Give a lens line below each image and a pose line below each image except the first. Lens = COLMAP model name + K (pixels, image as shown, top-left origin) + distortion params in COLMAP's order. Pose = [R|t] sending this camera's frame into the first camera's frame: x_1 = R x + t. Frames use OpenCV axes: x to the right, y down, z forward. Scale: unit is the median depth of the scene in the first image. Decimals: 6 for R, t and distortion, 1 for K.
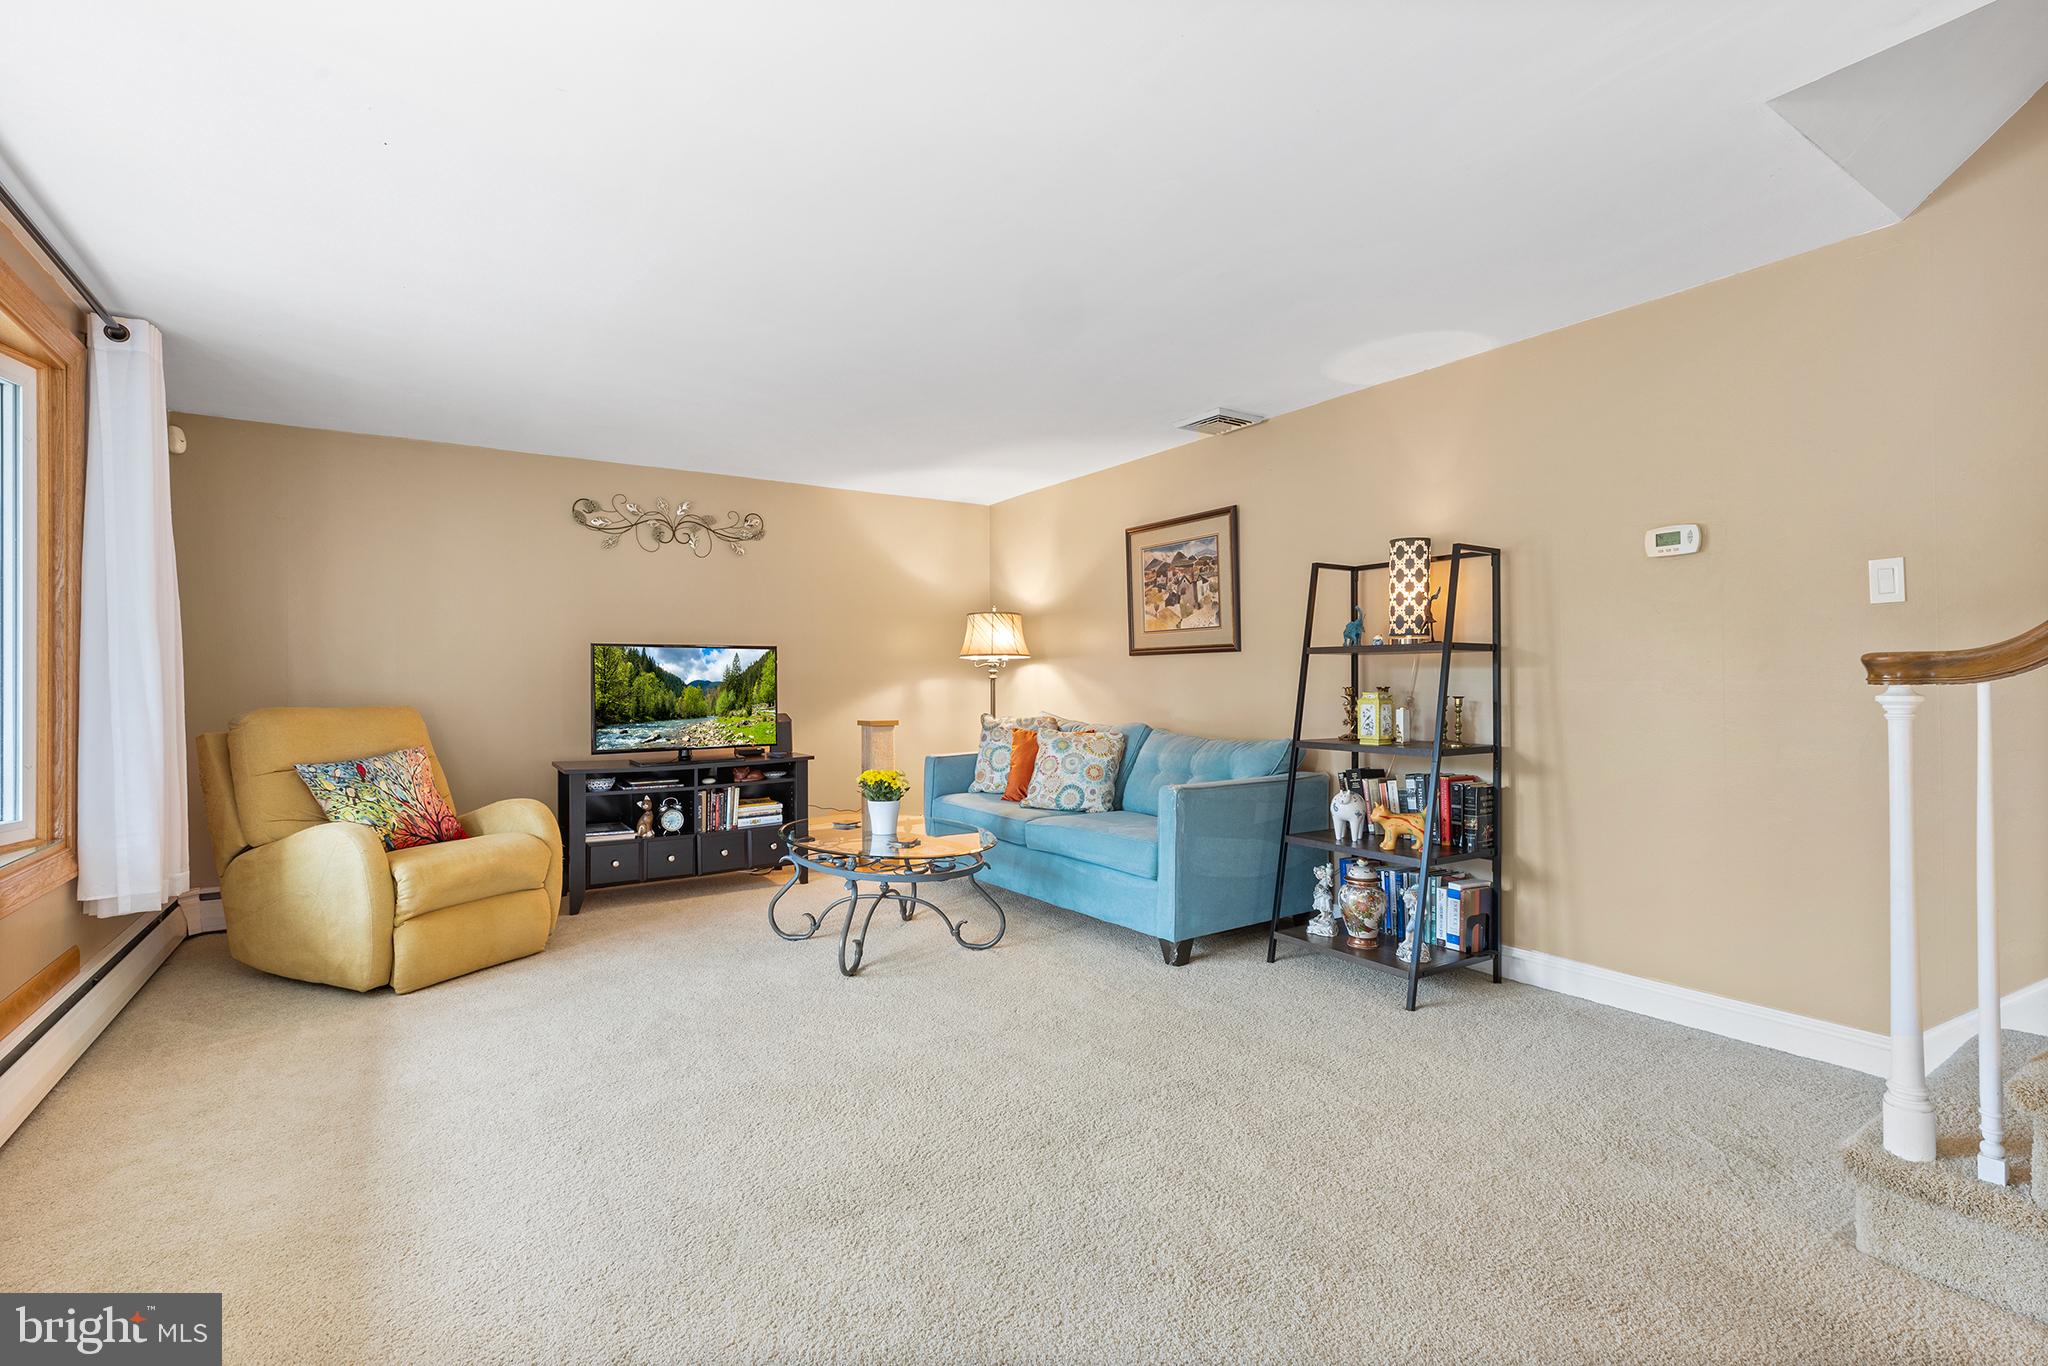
lens RADIAL K [[885.7, 0, 1092.6], [0, 885.7, 687.7], [0, 0, 1]] dist [0.000500, -0.000601]
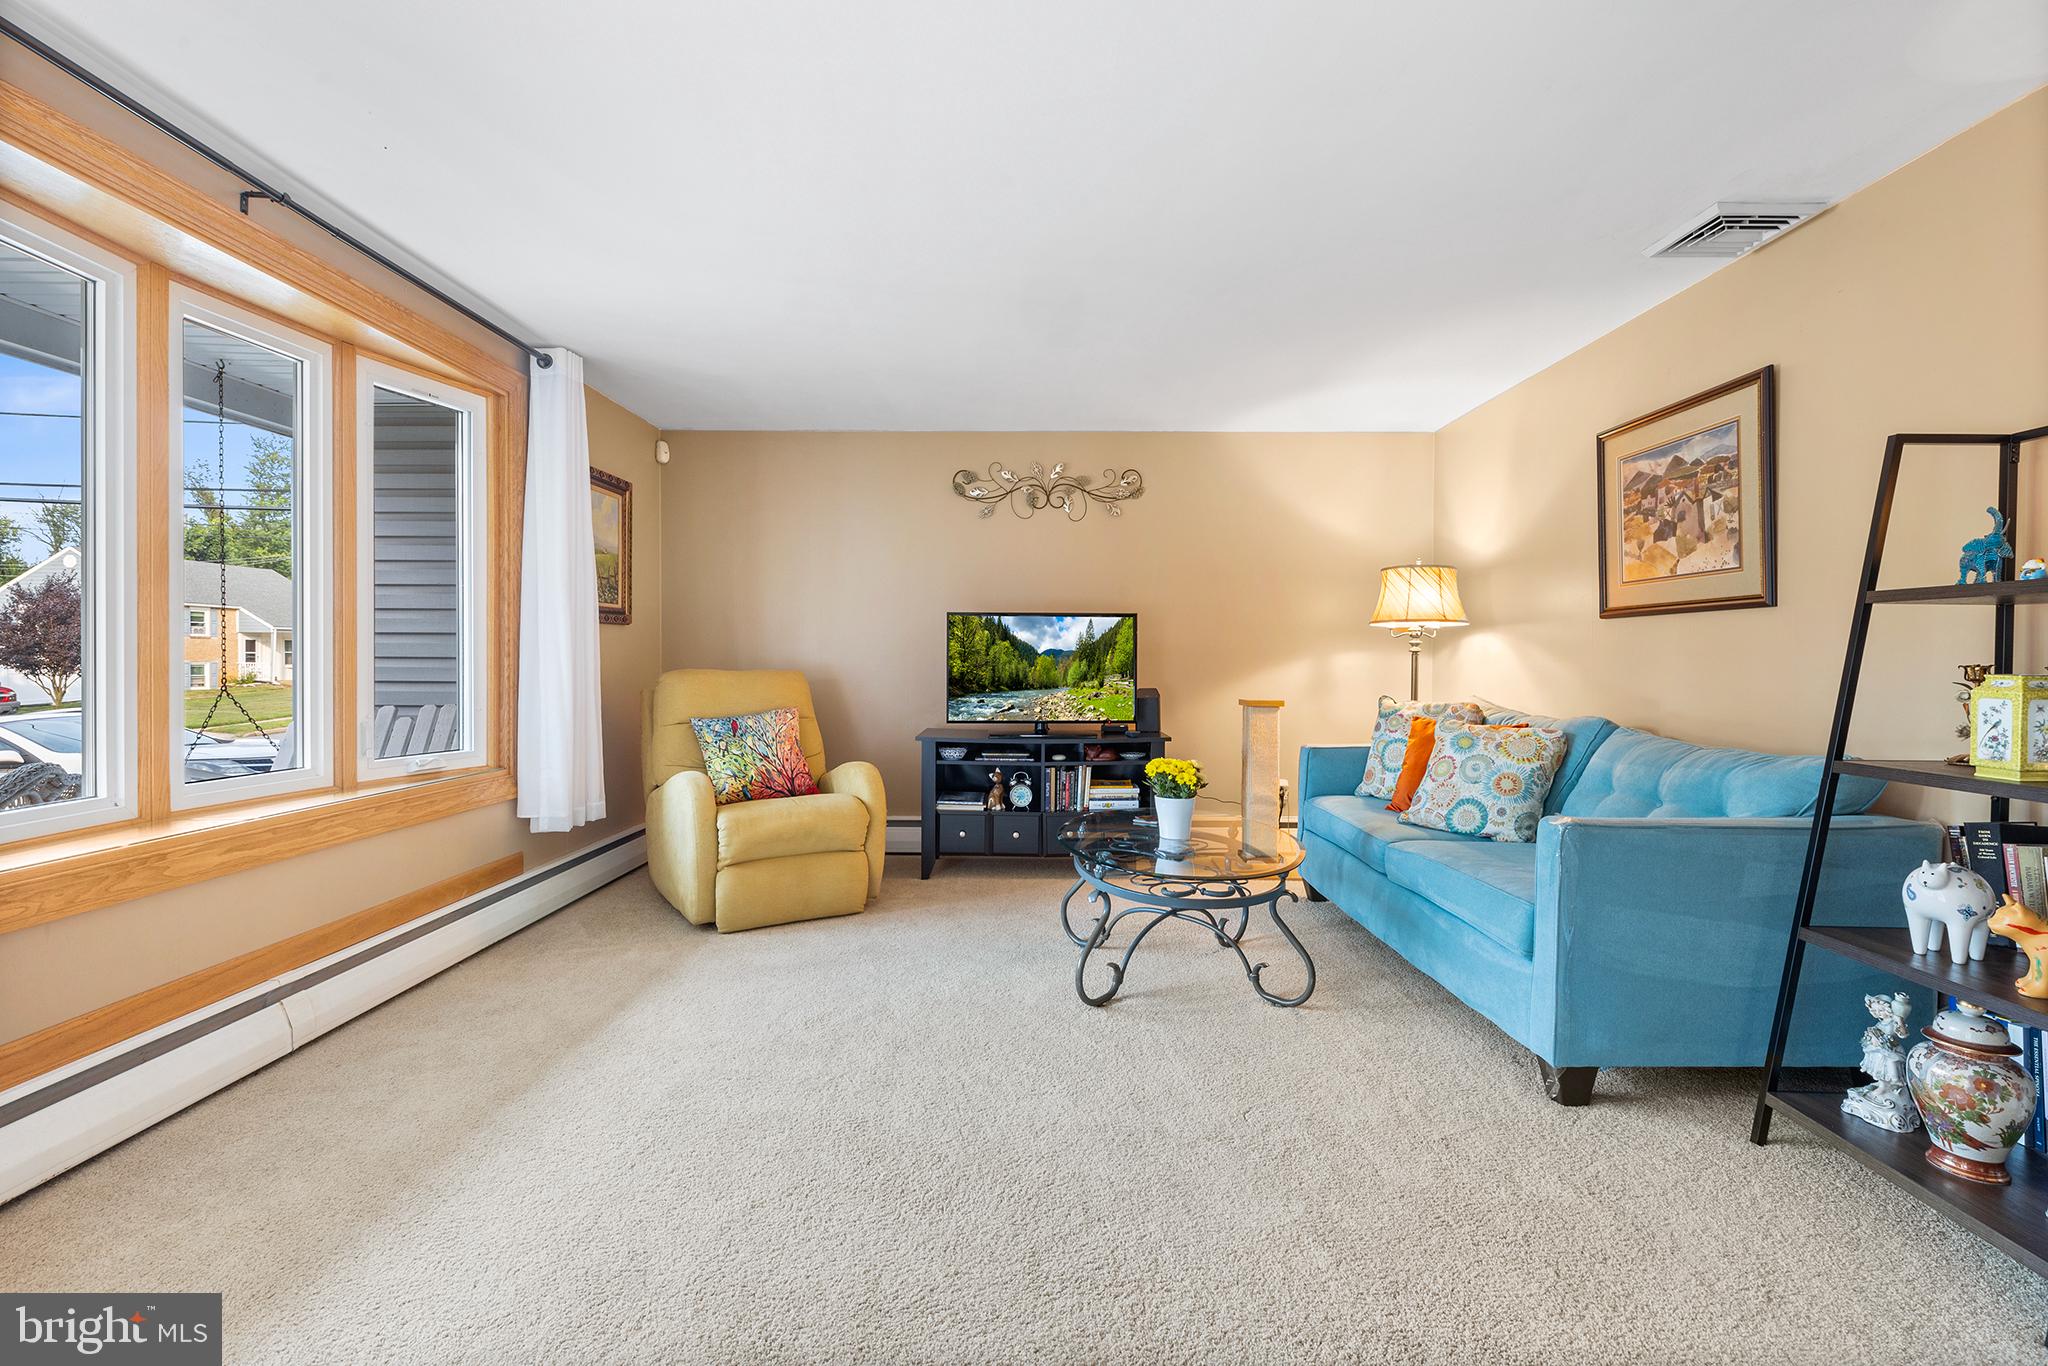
lens RADIAL K [[938.0, 0, 1042.6], [0, 938.0, 676.1], [0, 0, 1]] dist [0.003141, -0.000431]
pose [[0.817656, 0.021106, -0.575321, 0.136487], [-0.014324, 0.999764, 0.016320, 0.003901], [0.575529, -0.005104, 0.817765, 0.196007]]
